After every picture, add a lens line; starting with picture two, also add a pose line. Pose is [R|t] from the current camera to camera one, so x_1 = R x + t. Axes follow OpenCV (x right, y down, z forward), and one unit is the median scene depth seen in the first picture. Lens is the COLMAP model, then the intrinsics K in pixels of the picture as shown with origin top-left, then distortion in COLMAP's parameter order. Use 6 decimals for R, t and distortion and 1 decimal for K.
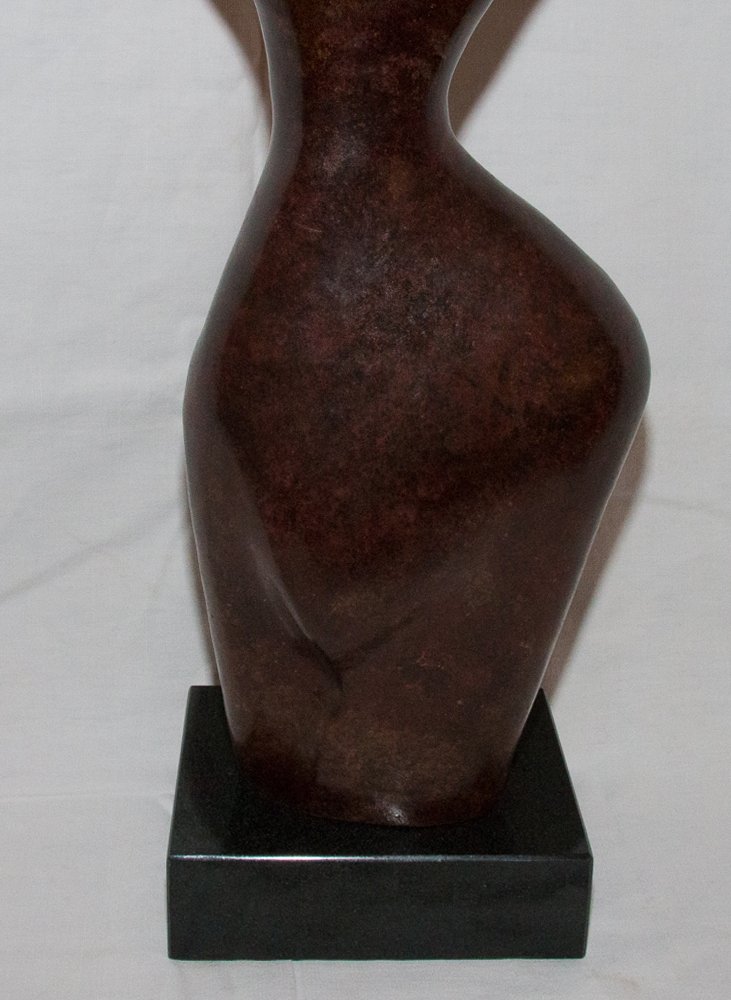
lens RADIAL K [[789.7, 0, 375.4], [0, 789.7, 508.4], [0, 0, 1]] dist [0.001005, 0.009140]
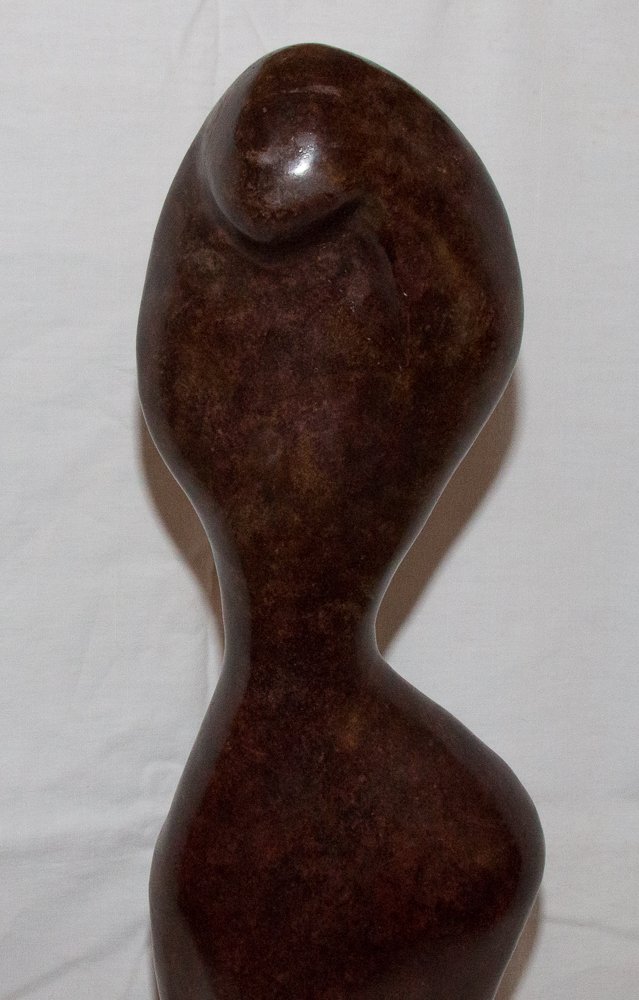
lens RADIAL K [[804.1, 0, 323.2], [0, 804.1, 499.3], [0, 0, 1]] dist [-0.011847, 0.018193]
pose [[0.999954, 0.008475, -0.004391, 0.018724], [-0.008280, 0.999052, 0.042743, -0.781369], [0.004749, -0.042704, 0.999076, -0.181081]]
